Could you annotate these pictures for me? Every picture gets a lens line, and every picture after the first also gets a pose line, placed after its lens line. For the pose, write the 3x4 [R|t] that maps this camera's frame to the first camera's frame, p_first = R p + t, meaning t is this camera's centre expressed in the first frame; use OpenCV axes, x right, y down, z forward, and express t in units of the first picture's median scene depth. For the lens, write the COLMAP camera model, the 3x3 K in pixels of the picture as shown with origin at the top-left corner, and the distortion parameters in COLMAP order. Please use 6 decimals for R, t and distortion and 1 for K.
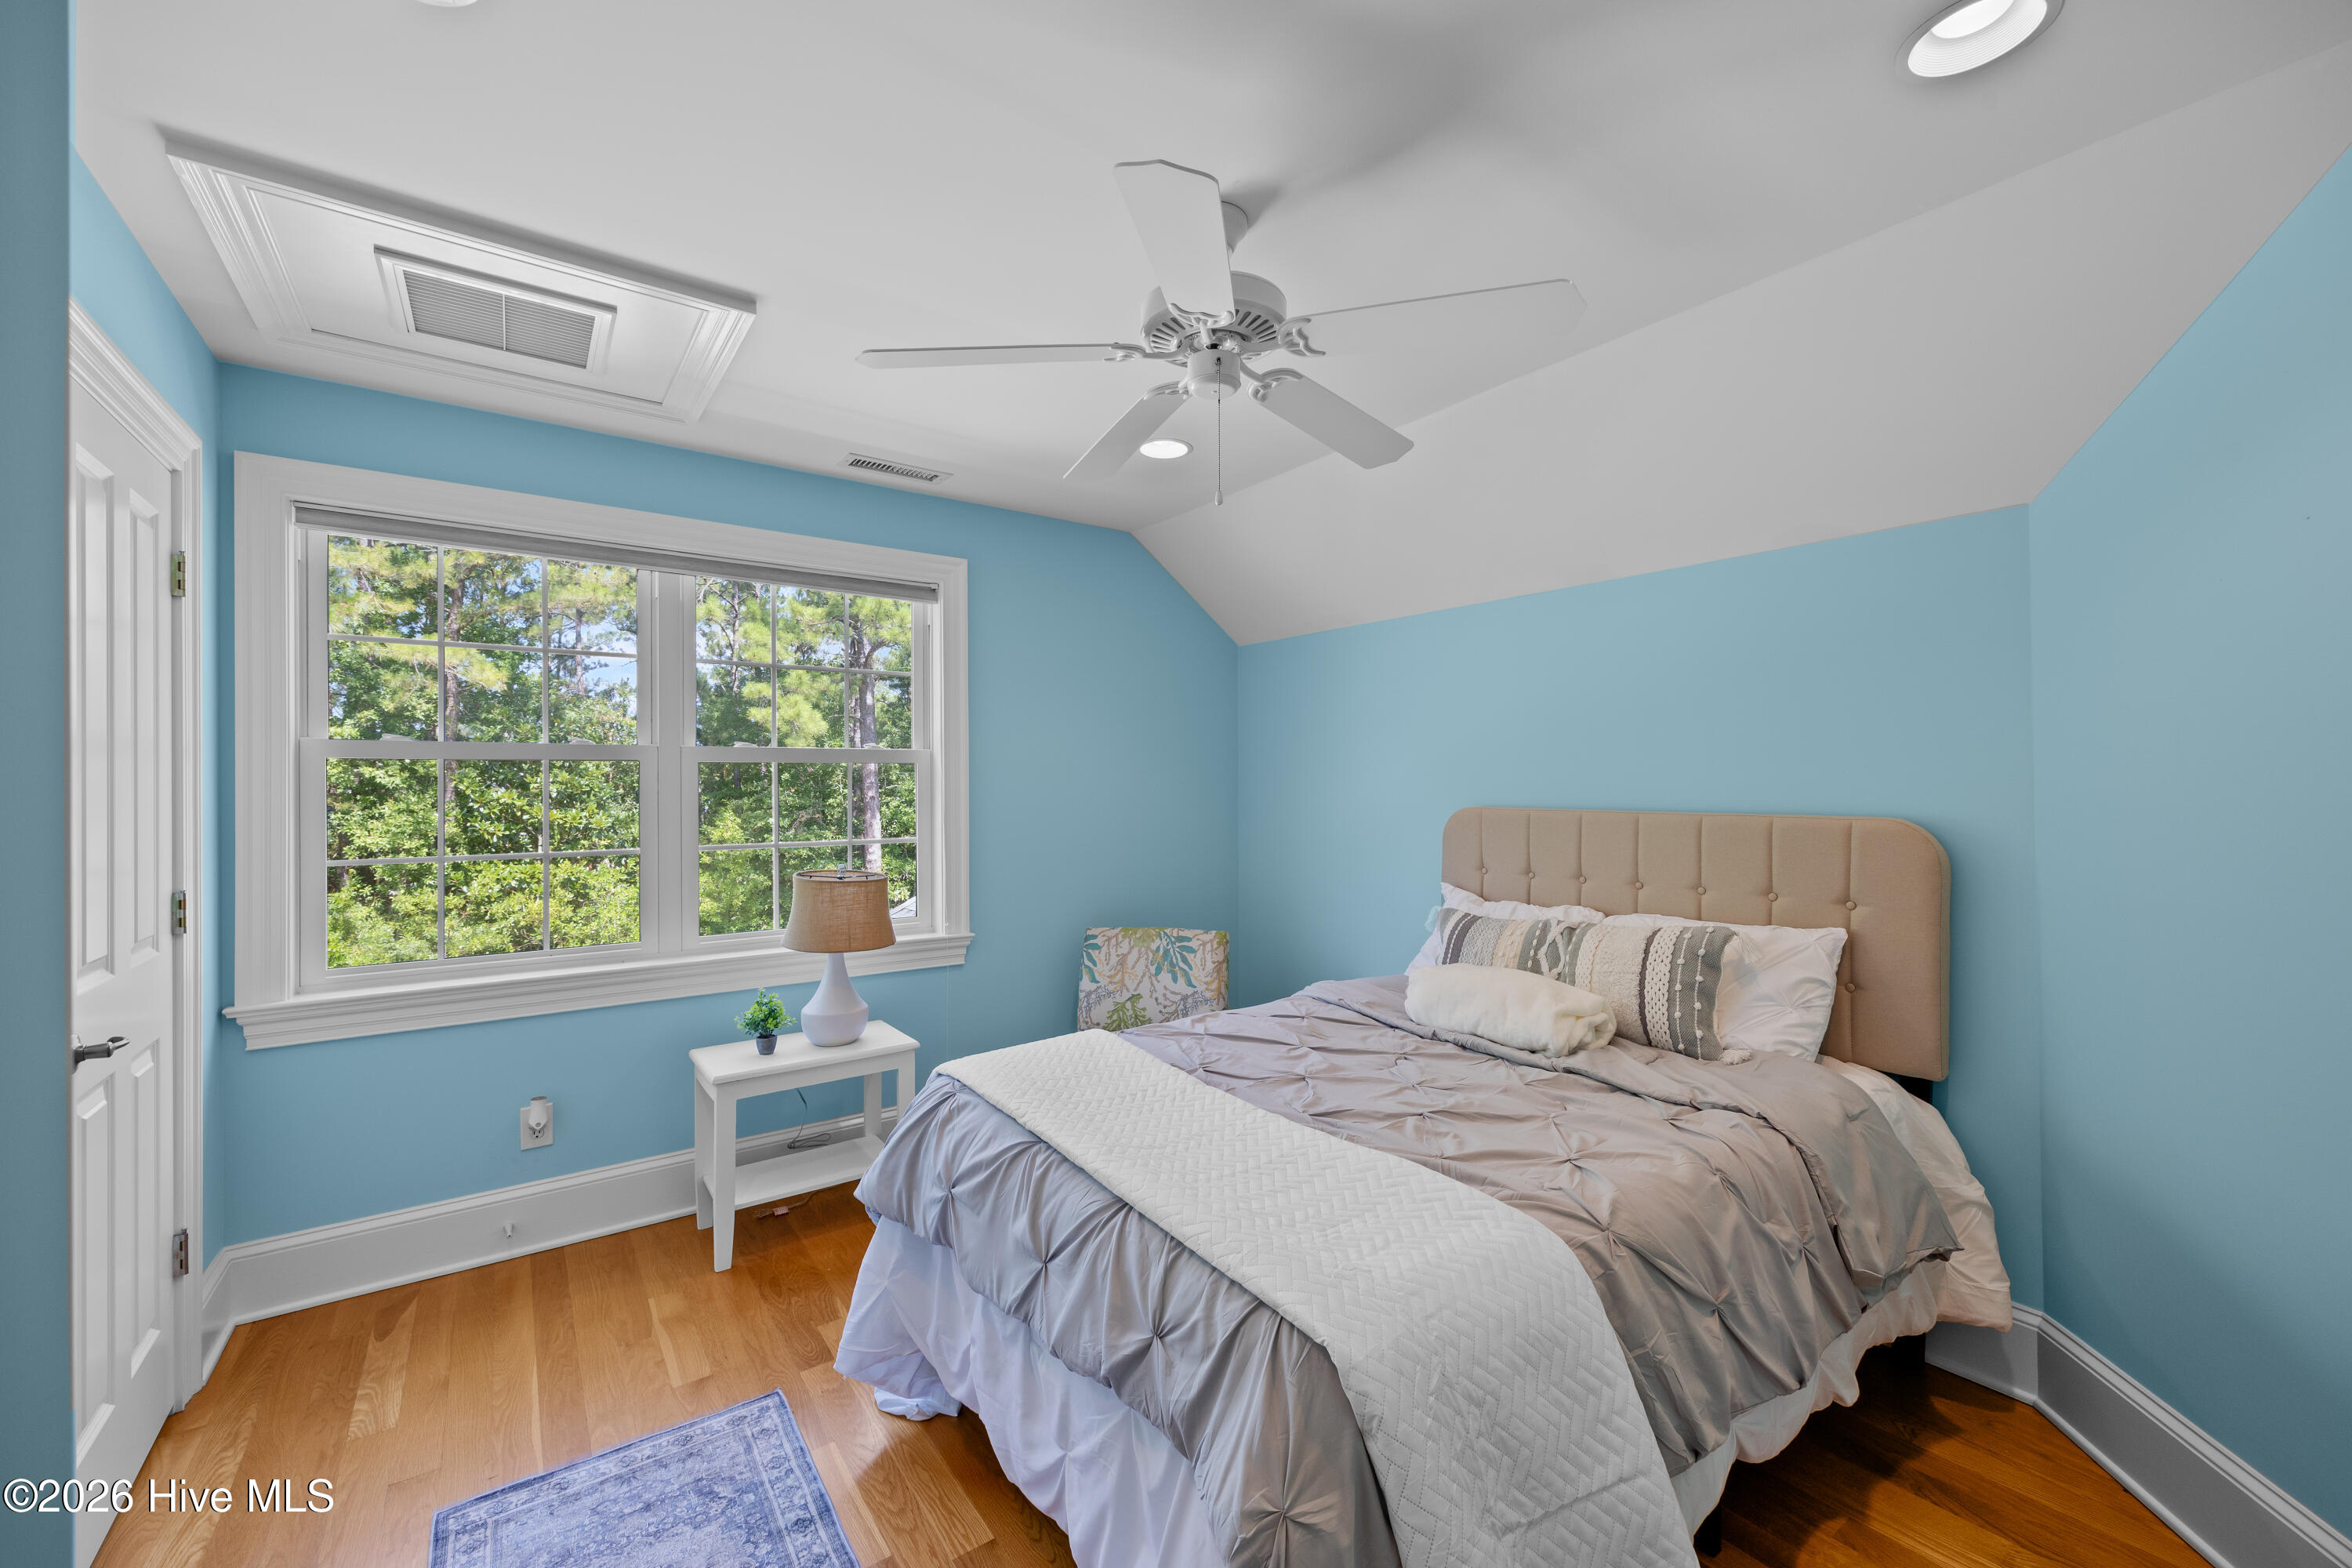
lens RADIAL K [[932.8, 0, 1188.7], [0, 932.8, 779.7], [0, 0, 1]] dist [-0.003915, -0.000595]
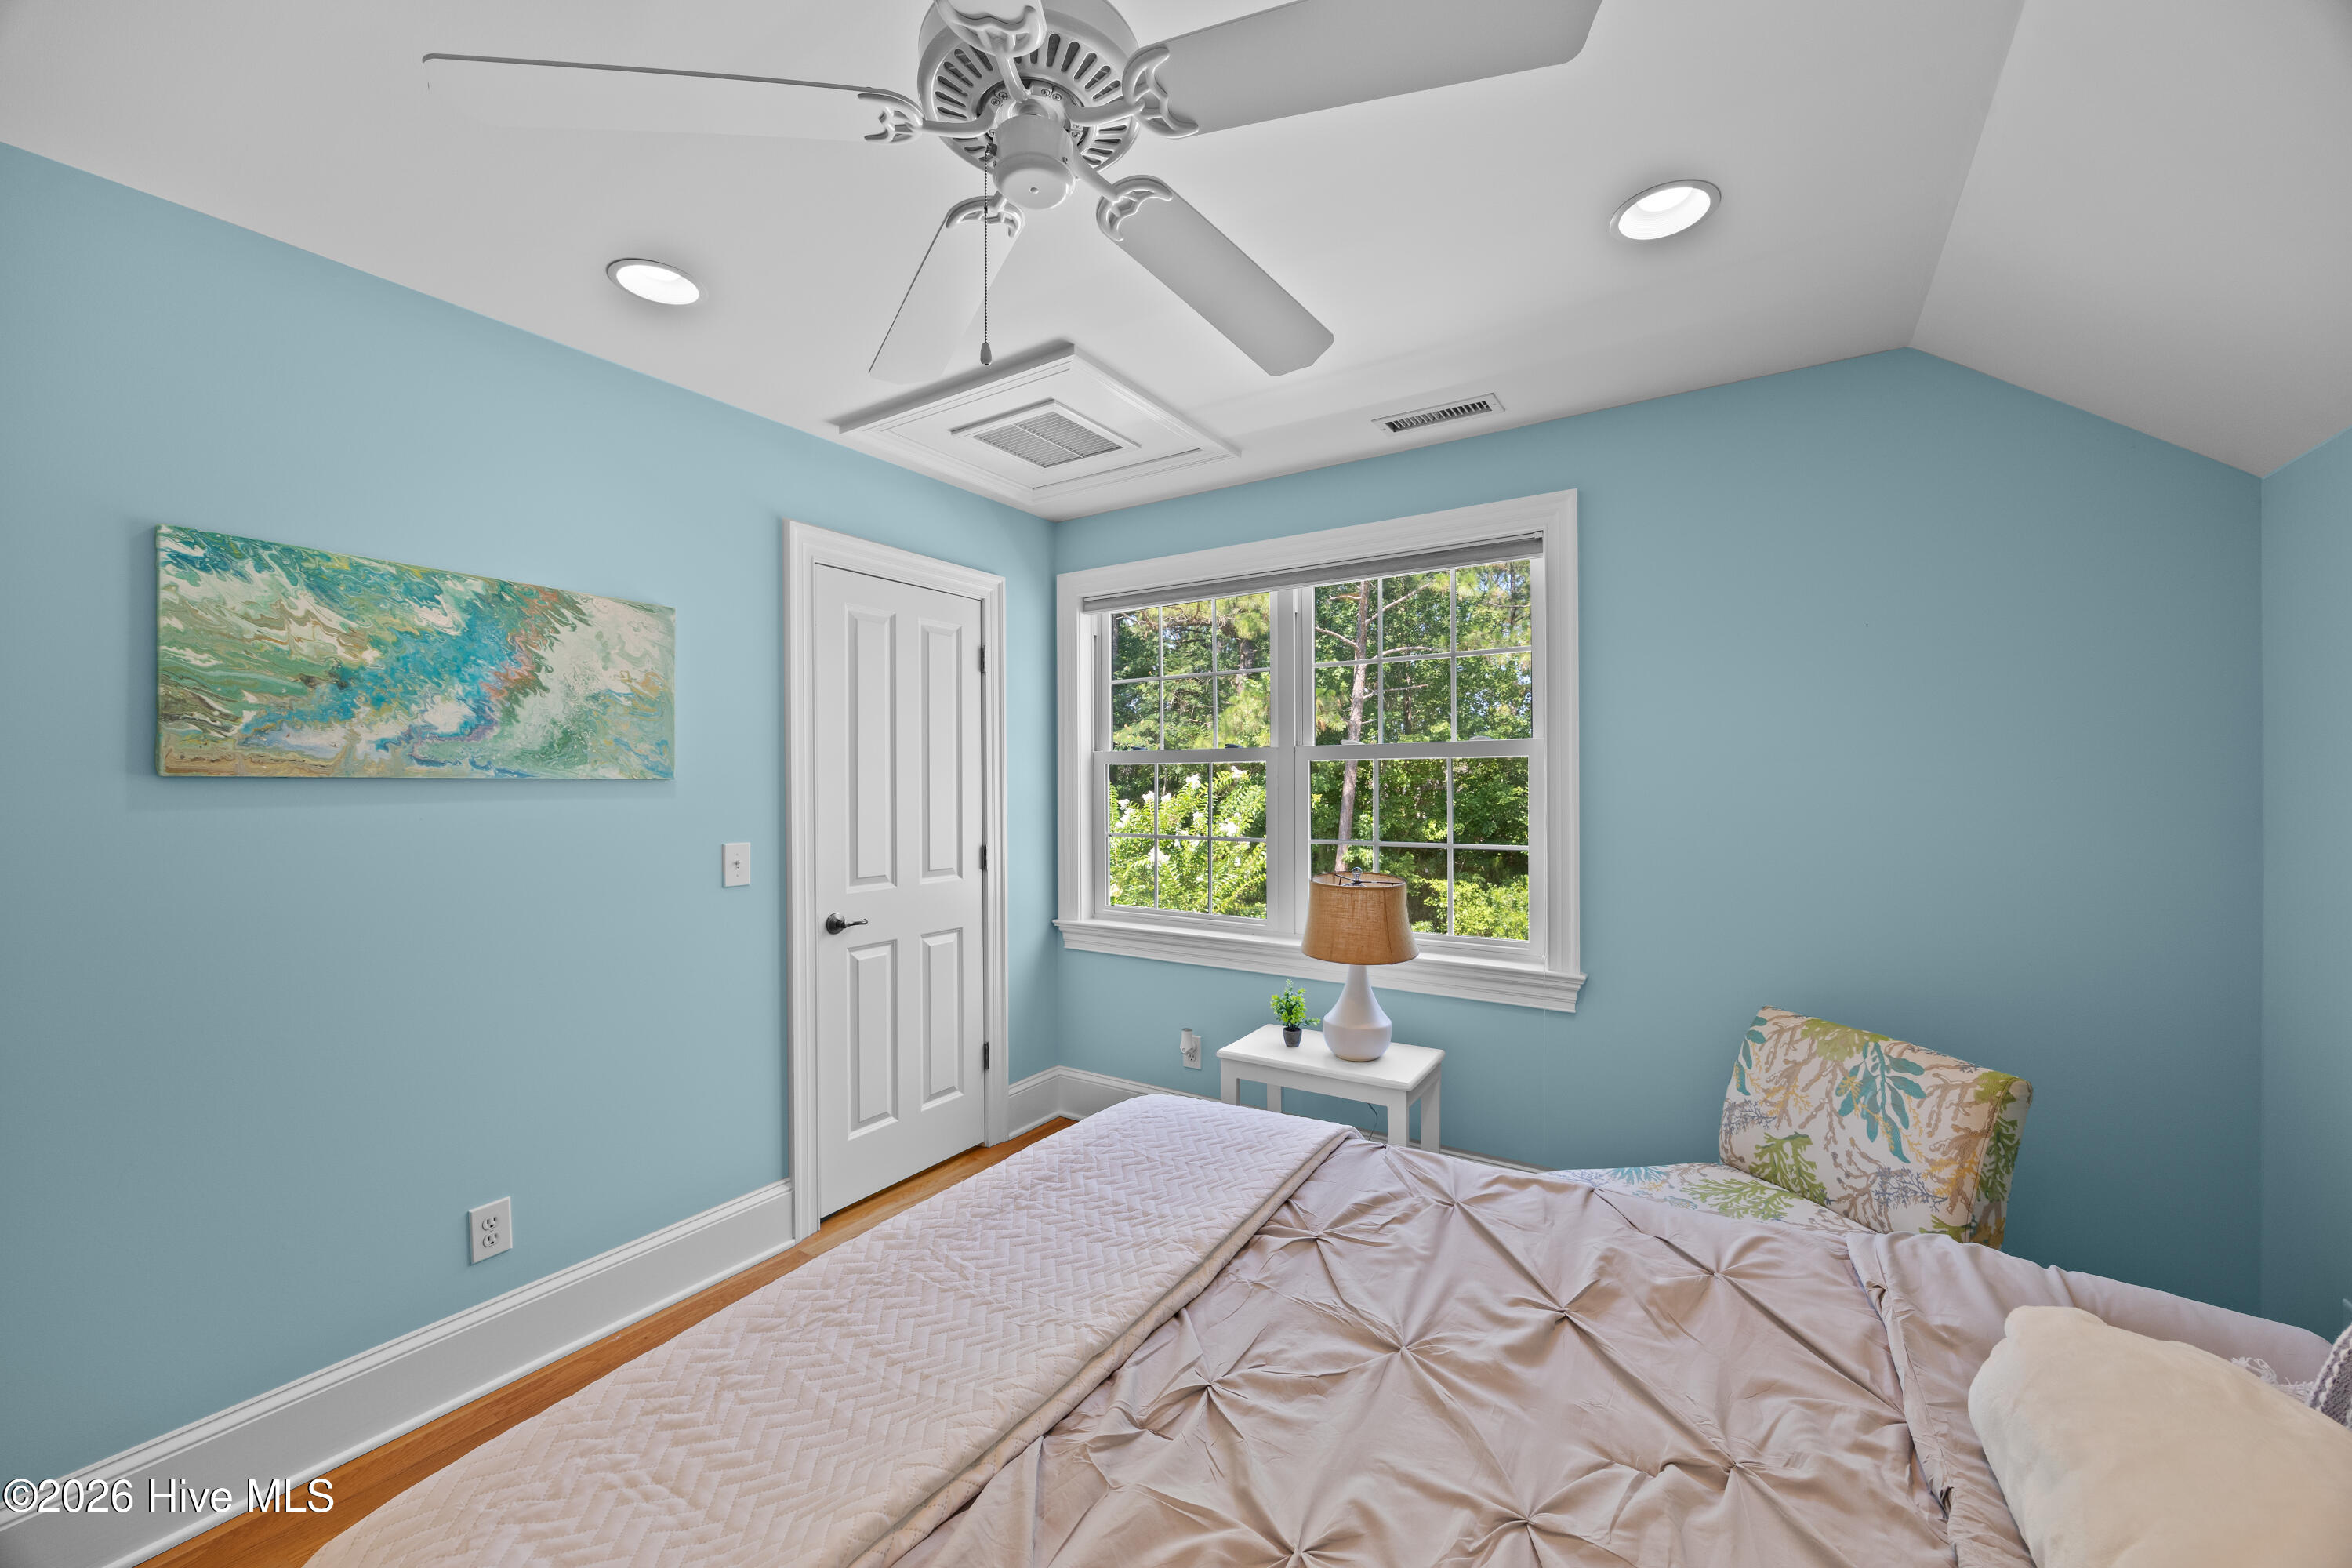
lens RADIAL K [[888.9, 0, 1180.0], [0, 888.9, 784.2], [0, 0, 1]] dist [-0.002427, 0.000016]
pose [[0.362410, 0.001944, -0.932017, 0.327631], [0.005160, 0.999978, 0.004093, 0.002748], [0.932004, -0.006293, 0.362392, 0.429659]]
